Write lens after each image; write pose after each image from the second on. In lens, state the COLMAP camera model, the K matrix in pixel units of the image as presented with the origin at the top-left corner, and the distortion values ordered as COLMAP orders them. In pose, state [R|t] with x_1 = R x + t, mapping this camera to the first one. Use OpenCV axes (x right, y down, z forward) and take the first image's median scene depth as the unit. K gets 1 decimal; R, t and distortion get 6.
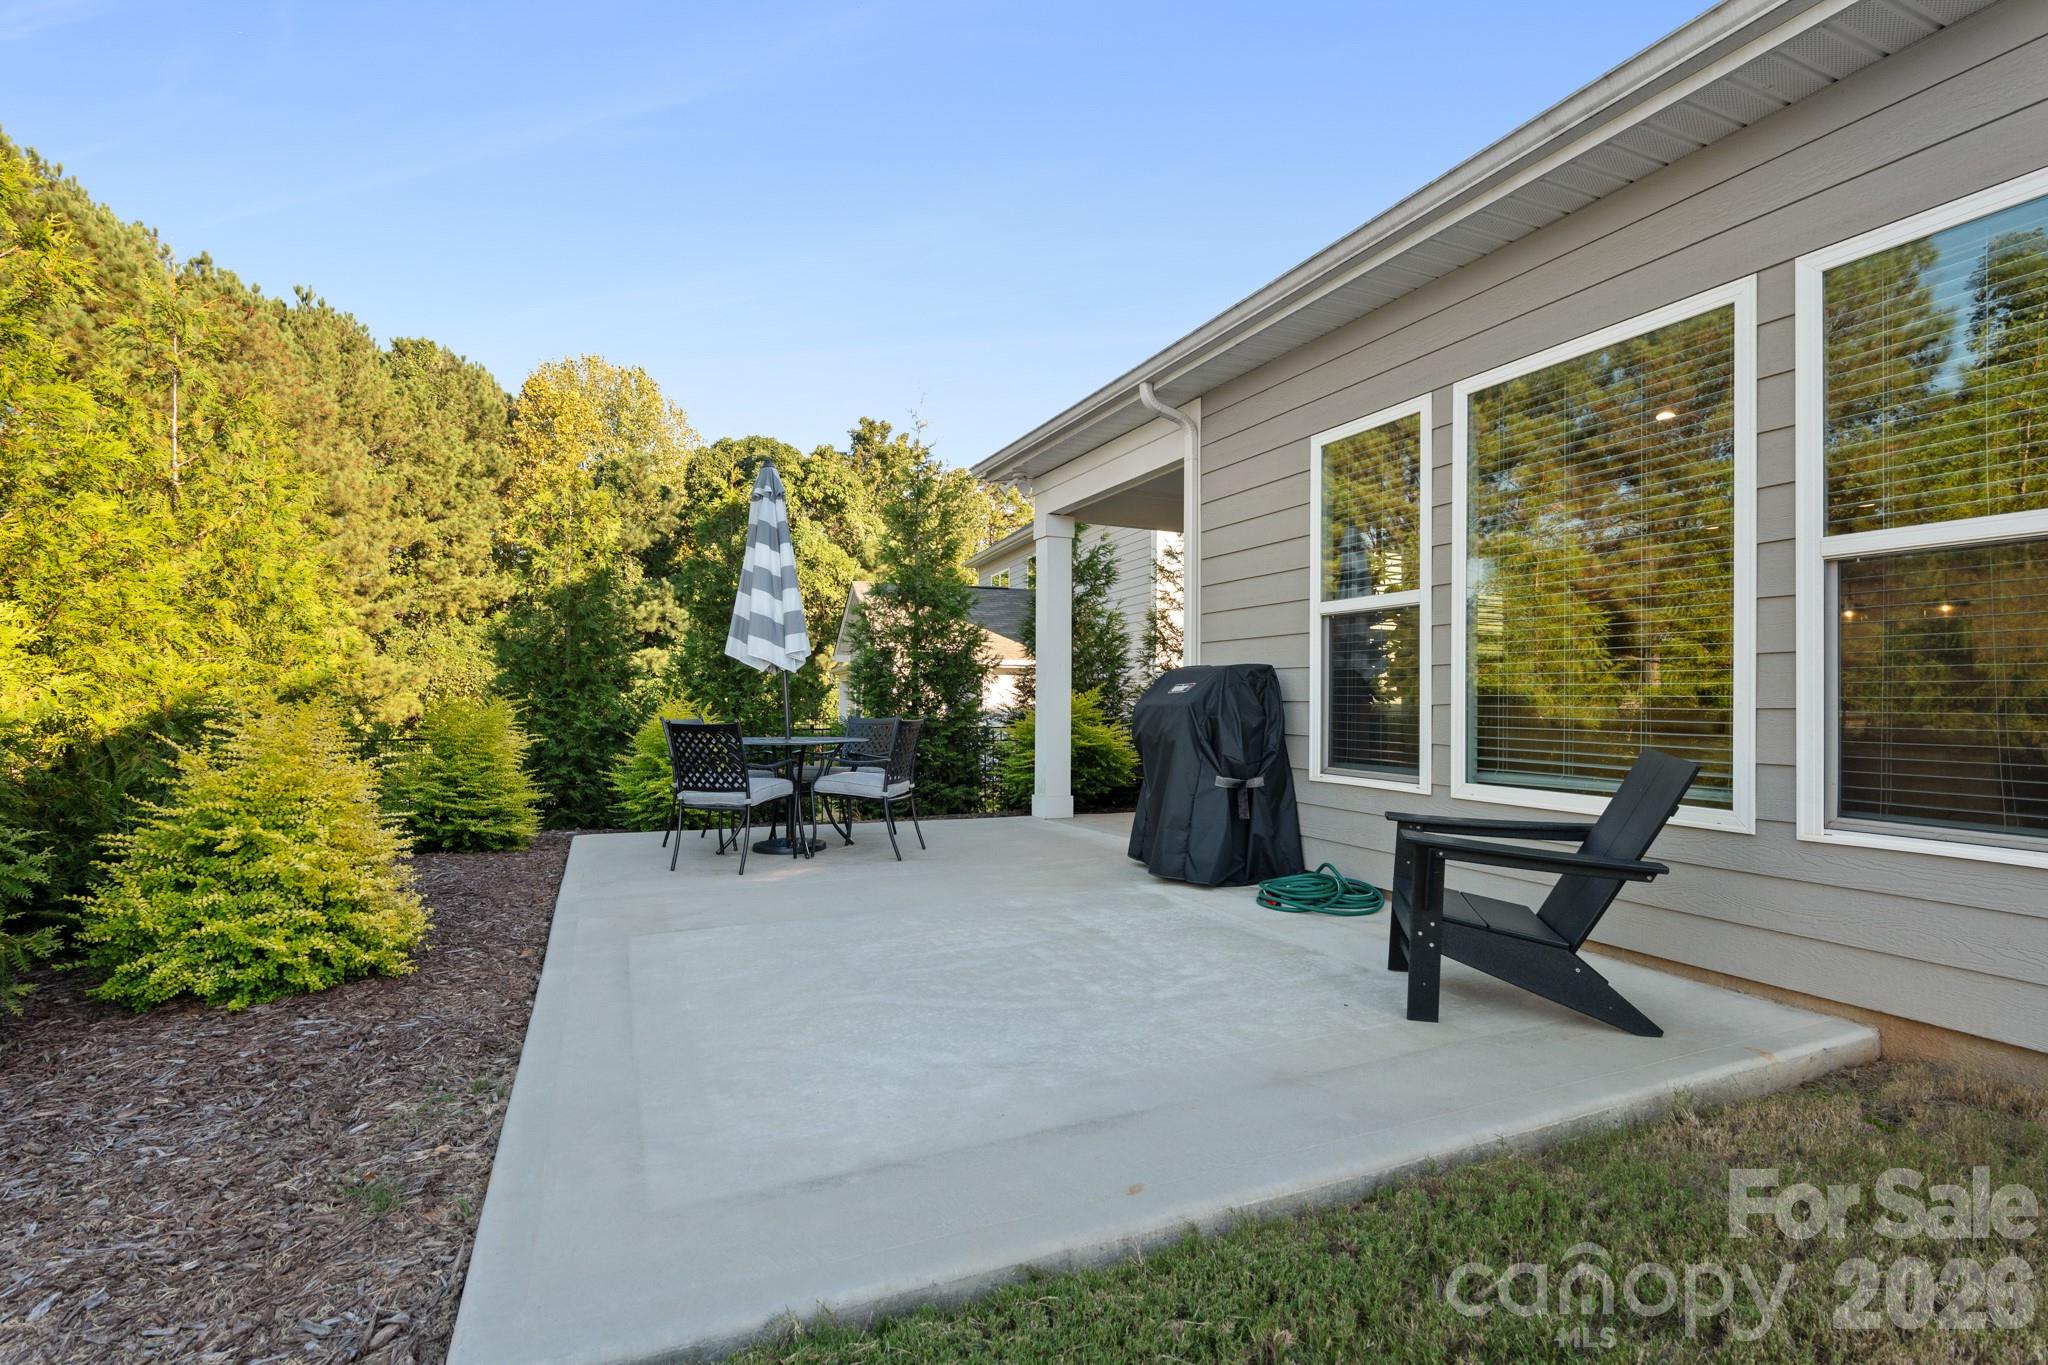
lens RADIAL K [[961.2, 0, 1031.1], [0, 961.2, 696.0], [0, 0, 1]] dist [-0.013145, 0.010413]
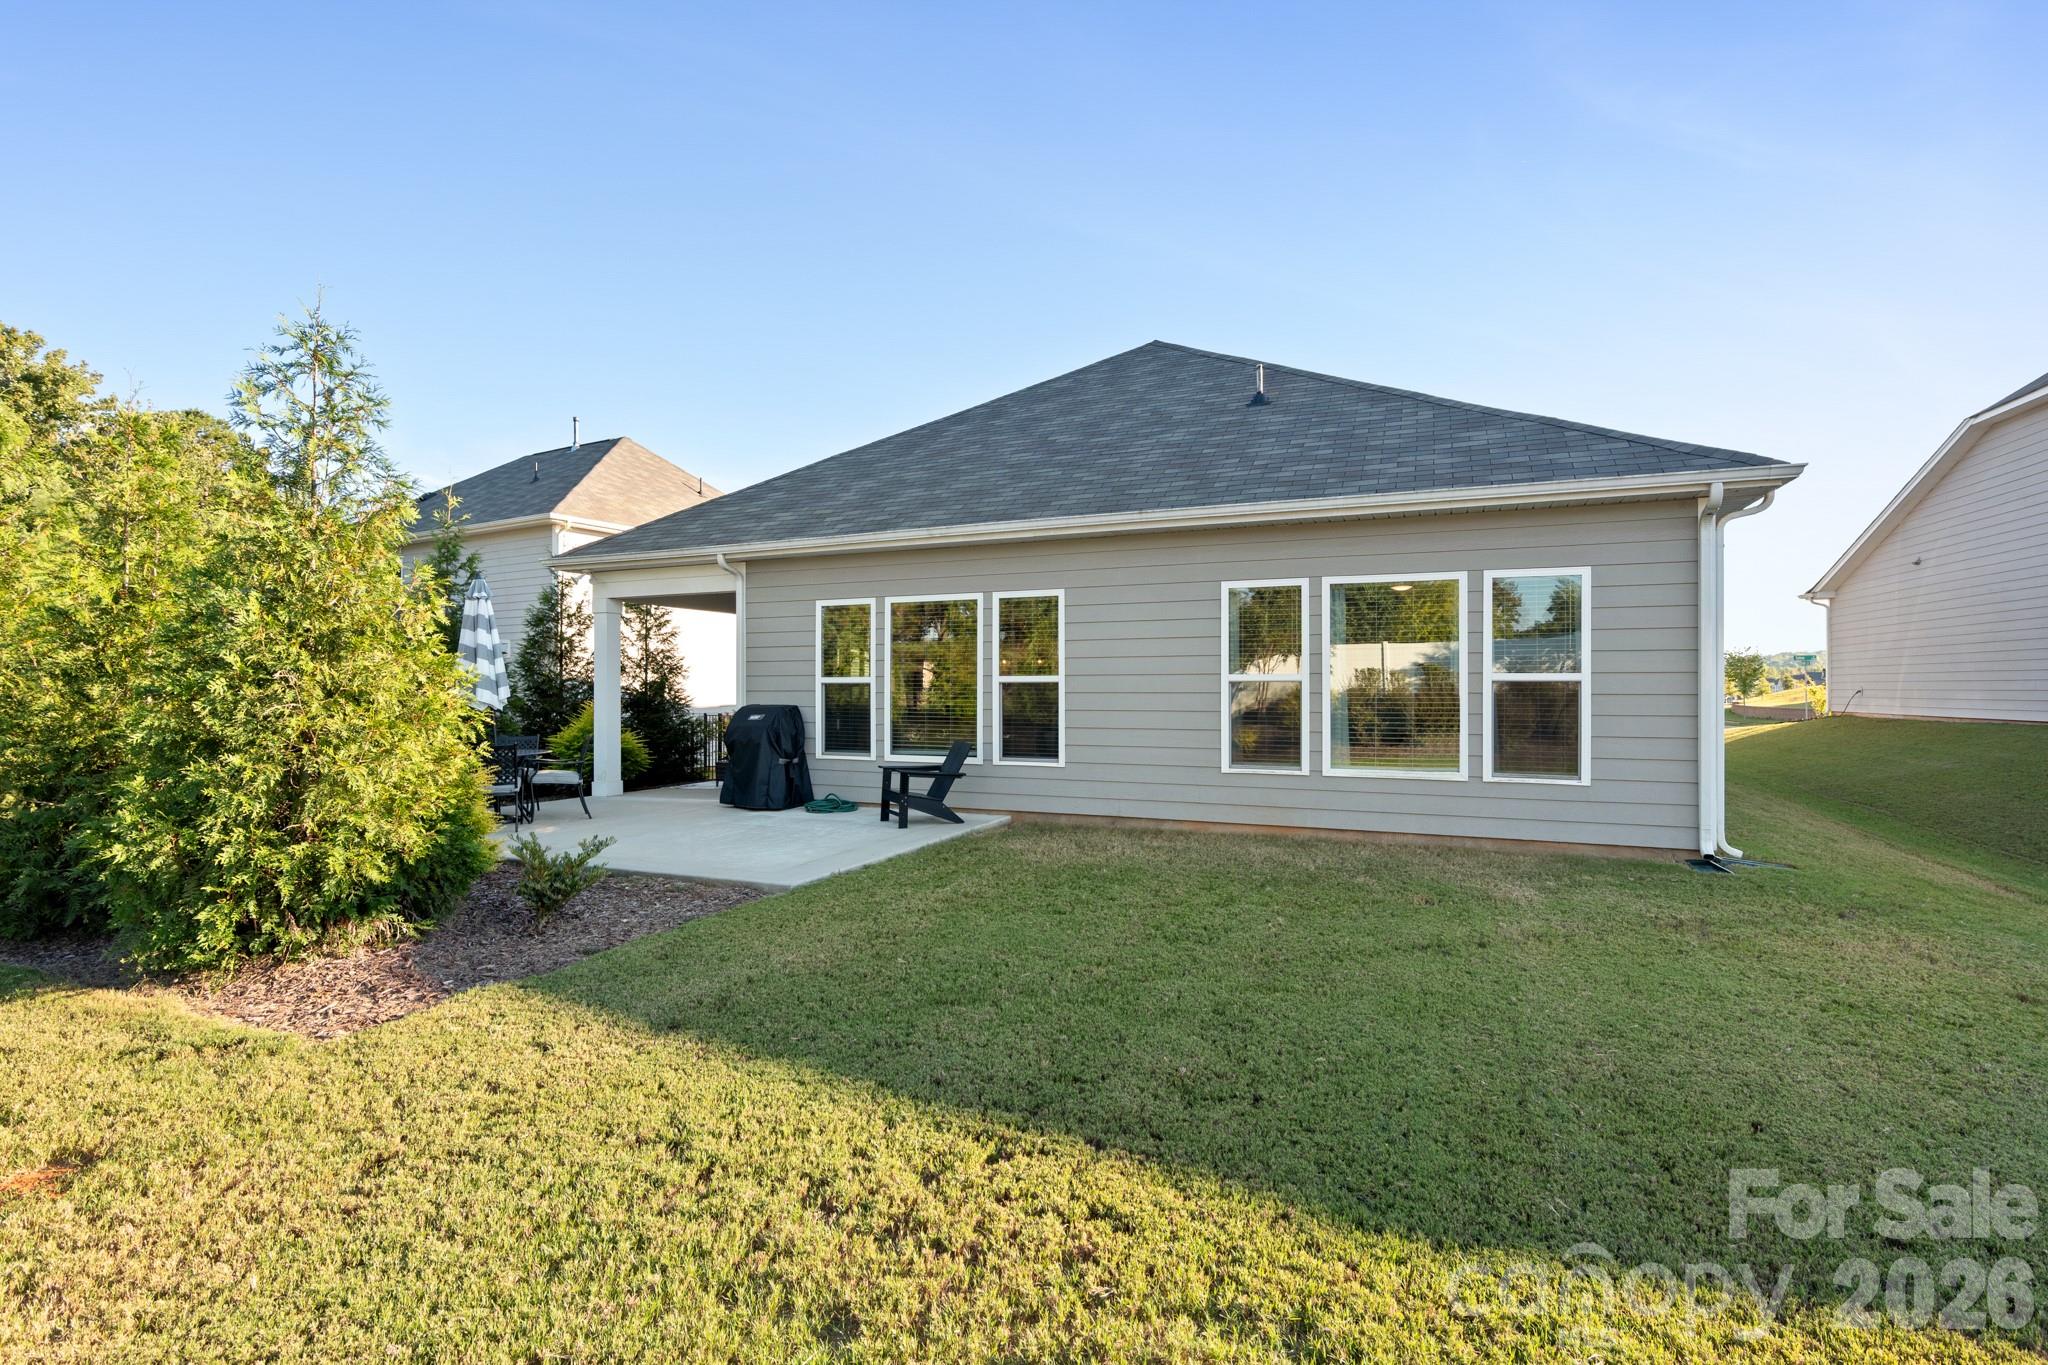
lens RADIAL K [[950.5, 0, 1024.0], [0, 950.5, 682.5], [0, 0, 1]] dist [0.000733, 0.001040]
pose [[0.750302, -0.001348, 0.661094, -0.801288], [0.003514, 0.999992, -0.001949, -0.080403], [-0.661086, 0.003785, 0.750301, -0.954740]]
